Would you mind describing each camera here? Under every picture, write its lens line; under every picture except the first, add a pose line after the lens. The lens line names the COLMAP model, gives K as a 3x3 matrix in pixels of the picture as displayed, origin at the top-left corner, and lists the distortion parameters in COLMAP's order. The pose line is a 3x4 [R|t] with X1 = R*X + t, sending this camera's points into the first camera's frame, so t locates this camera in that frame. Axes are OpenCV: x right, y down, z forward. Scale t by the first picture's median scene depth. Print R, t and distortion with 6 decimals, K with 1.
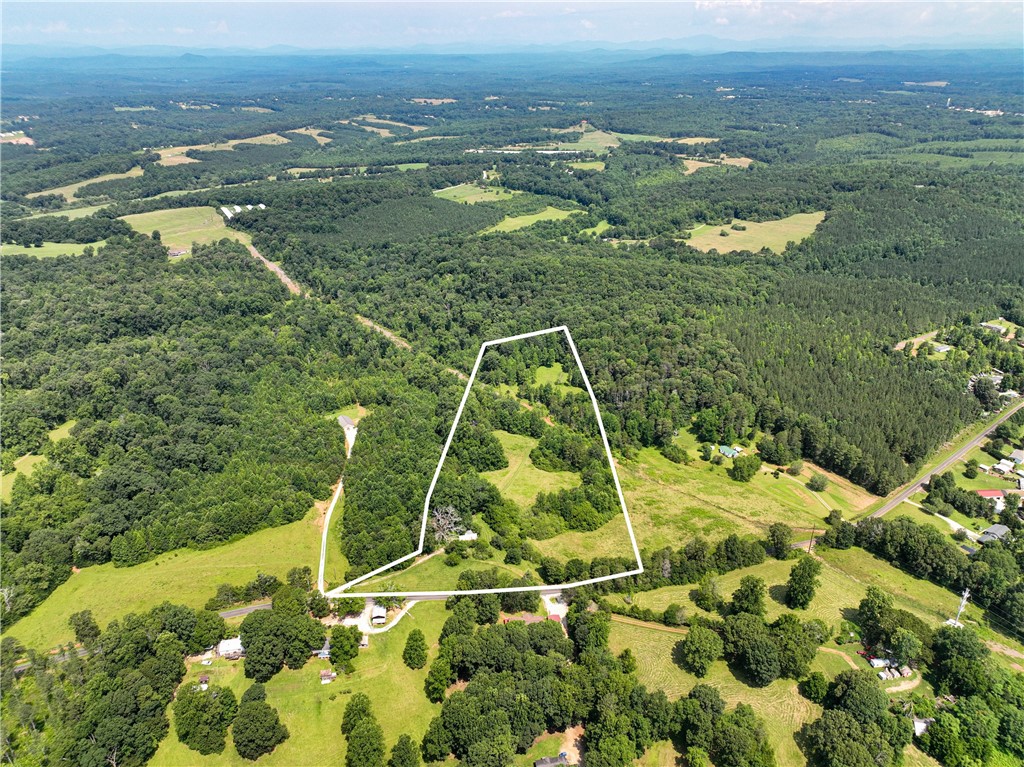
lens RADIAL K [[728.2, 0, 512.0], [0, 728.2, 383.5], [0, 0, 1]] dist [0.005561, 0.010994]
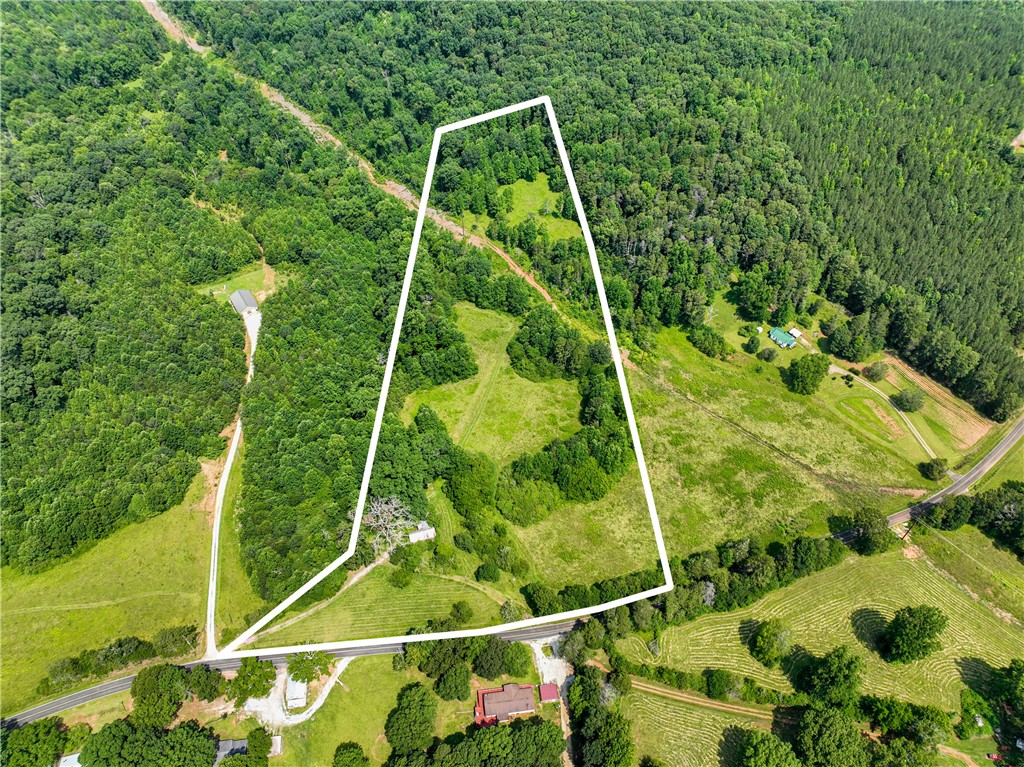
lens RADIAL K [[728.2, 0, 512.0], [0, 728.2, 383.5], [0, 0, 1]] dist [0.005561, 0.010994]
pose [[0.999133, -0.031742, 0.026938, 0.008589], [0.018706, 0.920344, 0.390662, -0.148349], [-0.037193, -0.389819, 0.920140, 0.319367]]
